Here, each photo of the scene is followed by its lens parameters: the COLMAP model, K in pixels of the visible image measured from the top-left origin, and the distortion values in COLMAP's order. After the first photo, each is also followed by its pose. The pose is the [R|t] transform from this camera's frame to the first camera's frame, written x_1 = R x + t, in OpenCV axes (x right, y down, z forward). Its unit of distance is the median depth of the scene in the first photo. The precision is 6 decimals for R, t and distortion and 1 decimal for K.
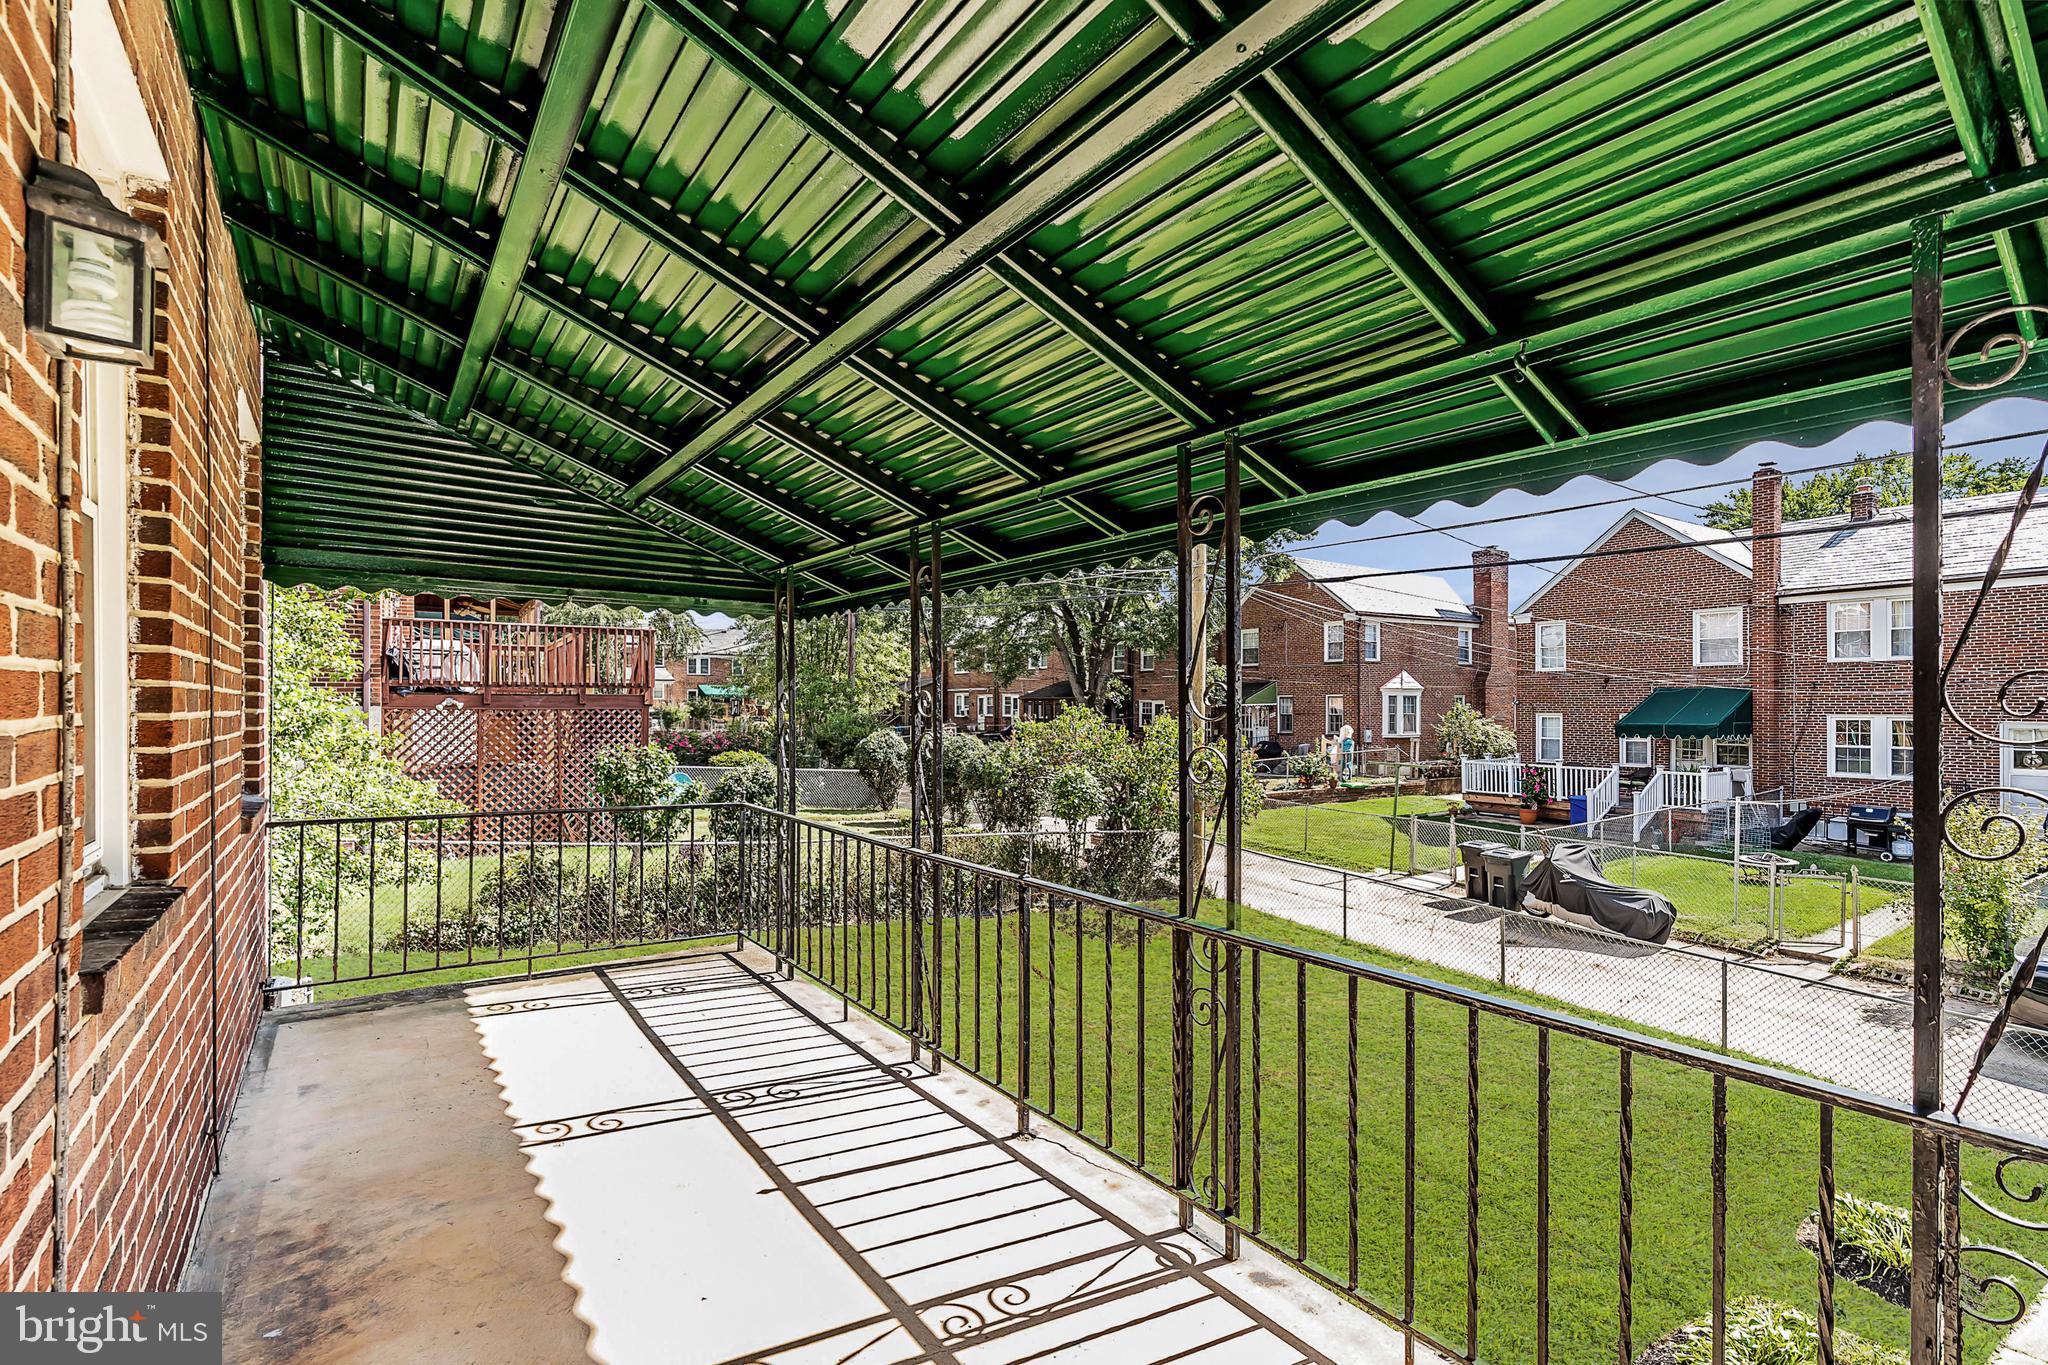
lens RADIAL K [[945.7, 0, 1023.8], [0, 945.7, 707.6], [0, 0, 1]] dist [0.000669, 0.000286]
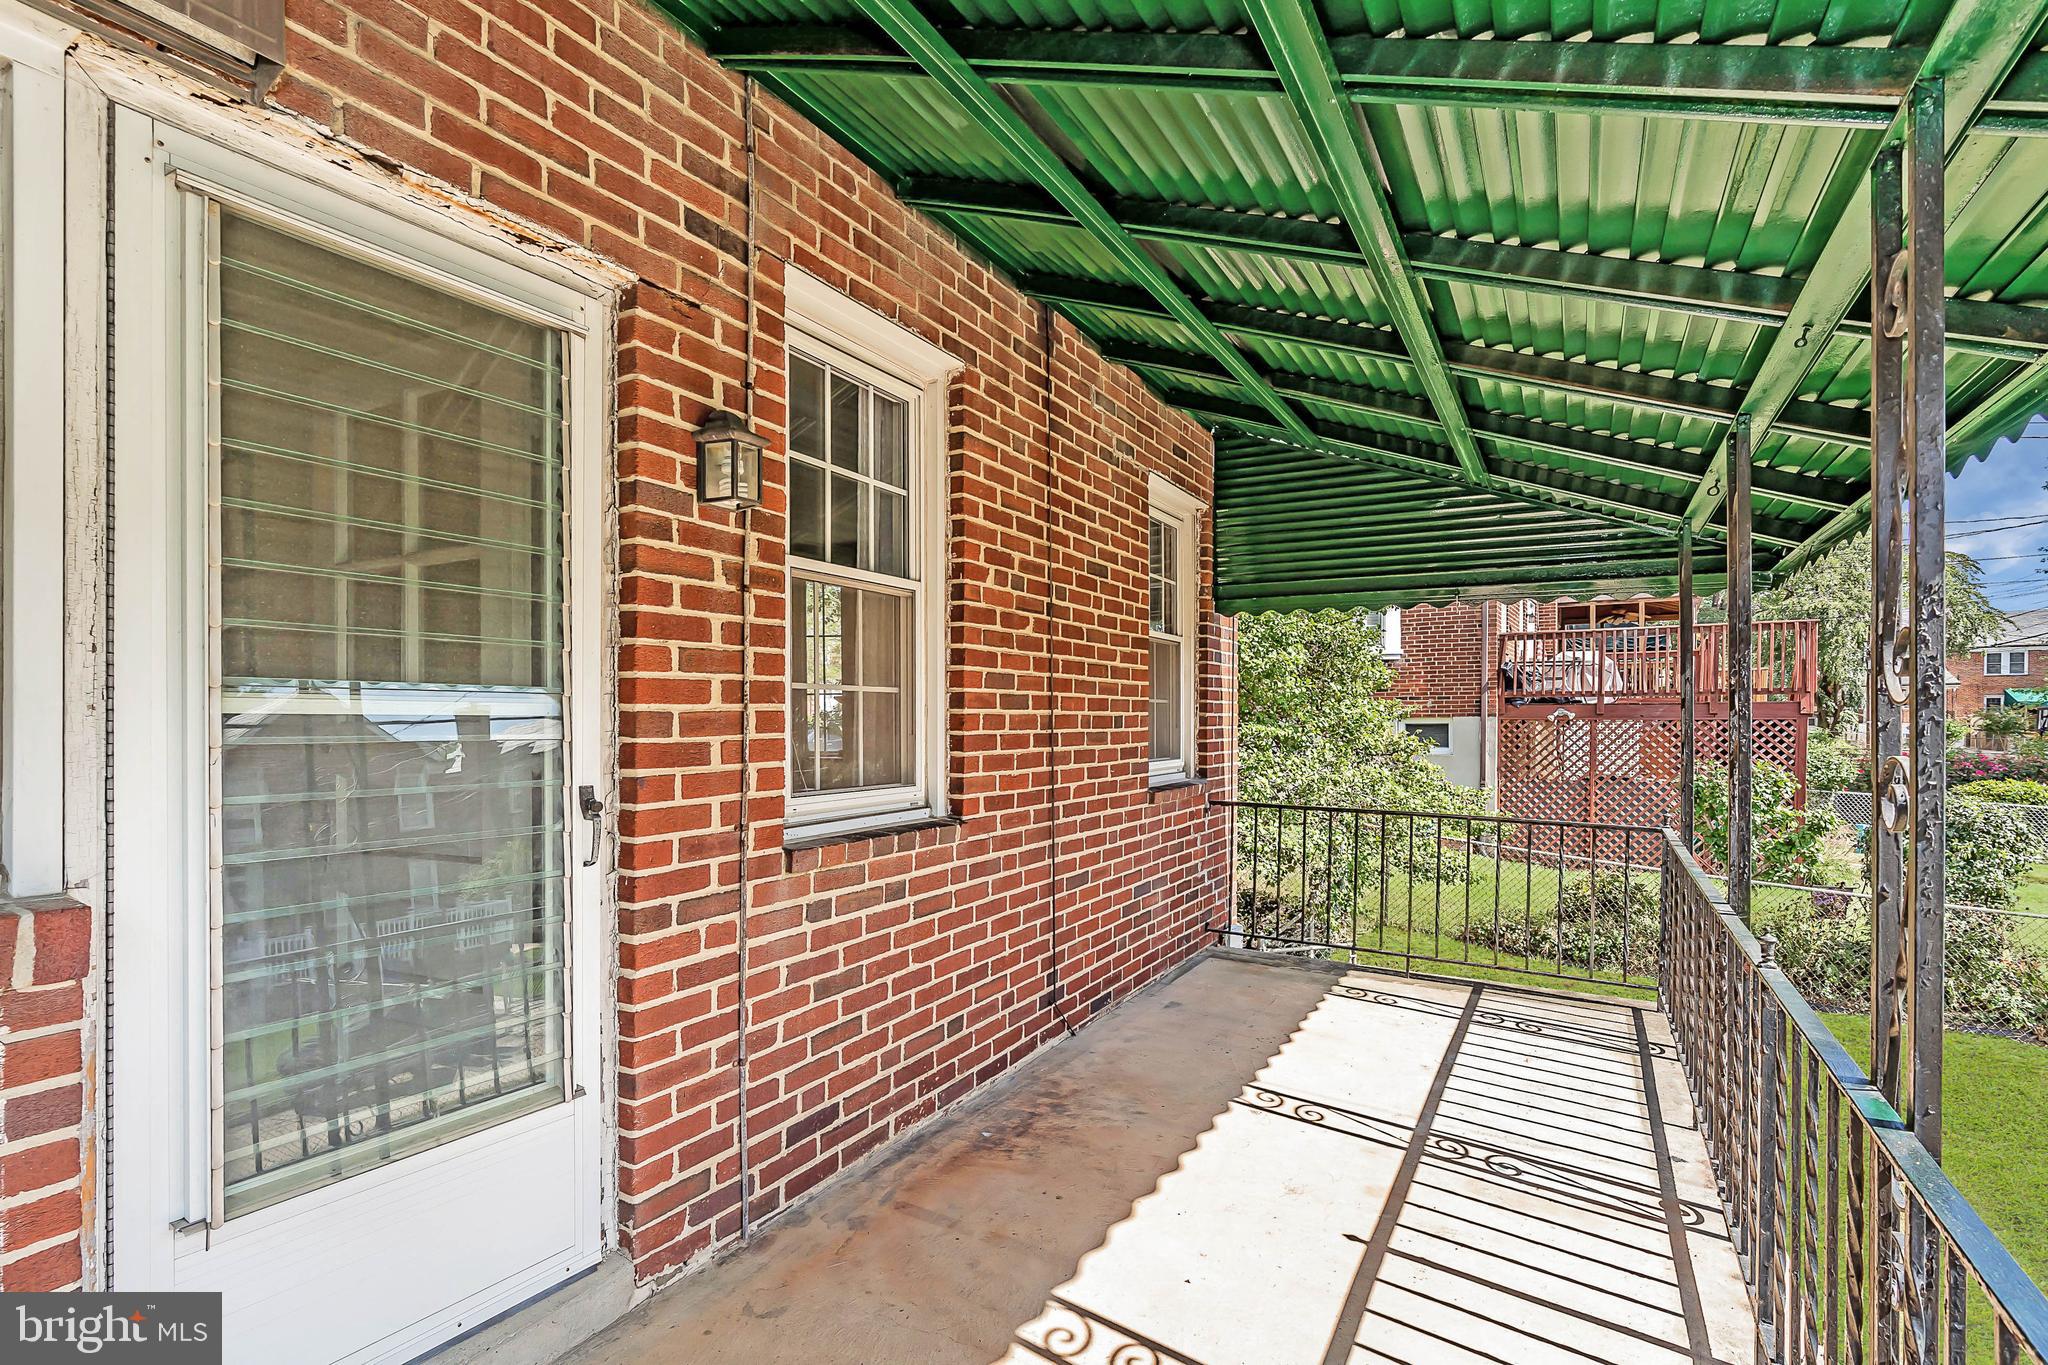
lens RADIAL K [[958.3, 0, 1023.8], [0, 958.3, 725.0], [0, 0, 1]] dist [0.000414, 0.000152]
pose [[0.415294, 0.002343, -0.909684, 0.267879], [0.001115, 0.999995, 0.003085, 0.012934], [0.909687, -0.002296, 0.415289, 0.212330]]
